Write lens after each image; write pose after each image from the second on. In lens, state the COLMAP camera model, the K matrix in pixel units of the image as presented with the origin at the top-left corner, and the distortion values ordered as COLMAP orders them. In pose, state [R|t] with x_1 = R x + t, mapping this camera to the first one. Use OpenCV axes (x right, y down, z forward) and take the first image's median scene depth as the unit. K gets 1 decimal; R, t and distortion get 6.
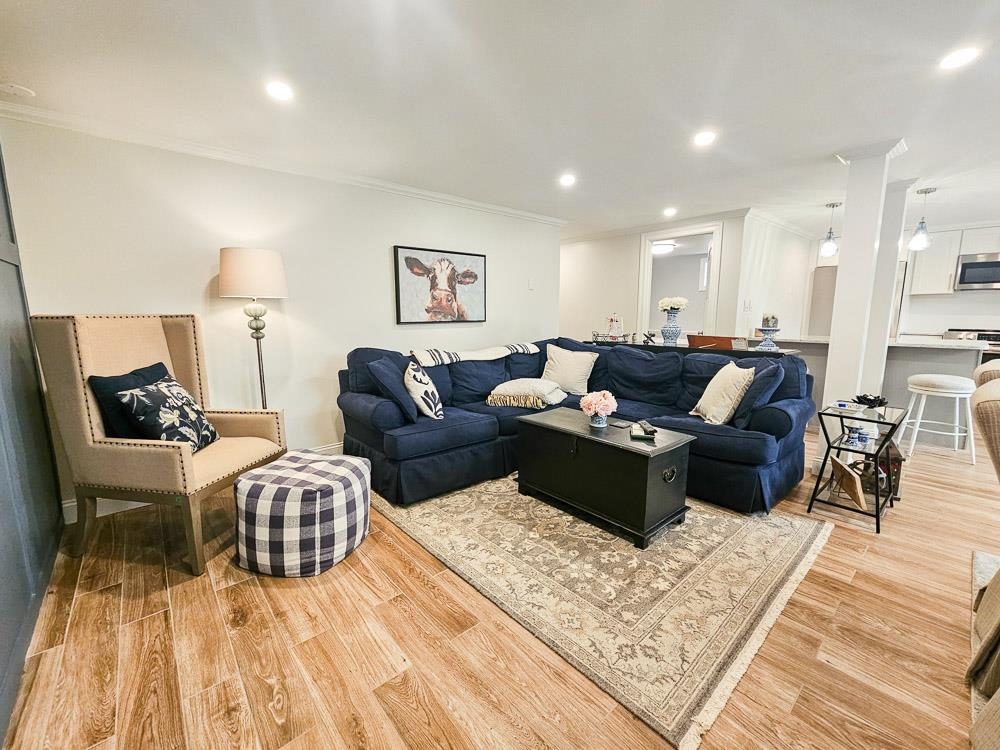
lens RADIAL K [[417.9, 0, 501.5], [0, 417.9, 369.5], [0, 0, 1]] dist [-0.002835, 0.001729]
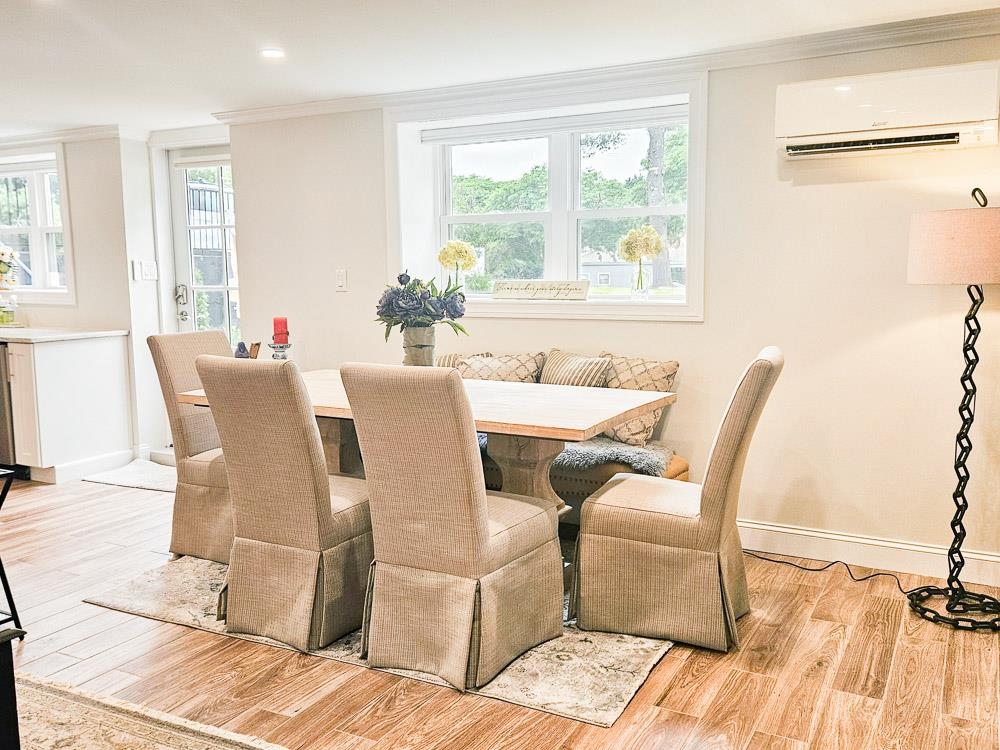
lens RADIAL K [[884.1, 0, 501.9], [0, 884.1, 381.5], [0, 0, 1]] dist [0.048417, -0.016335]
pose [[-0.351368, -0.112241, 0.929485, -0.618369], [0.139049, 0.975521, 0.170364, -0.138753], [-0.925854, 0.189104, -0.327160, 0.654774]]
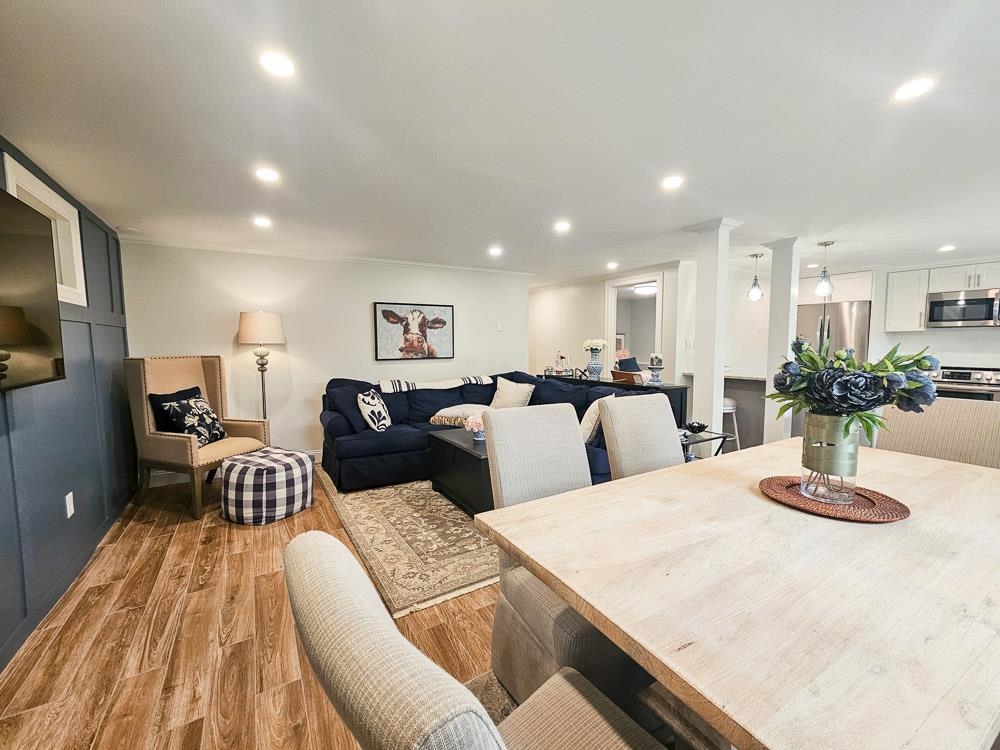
lens RADIAL K [[417.9, 0, 502.8], [0, 417.9, 369.6], [0, 0, 1]] dist [-0.002835, 0.001729]
pose [[0.984958, 0.009361, -0.172541, 0.561966], [-0.021649, 0.997349, -0.069474, 0.003689], [0.171433, 0.072164, 0.982549, -0.333652]]
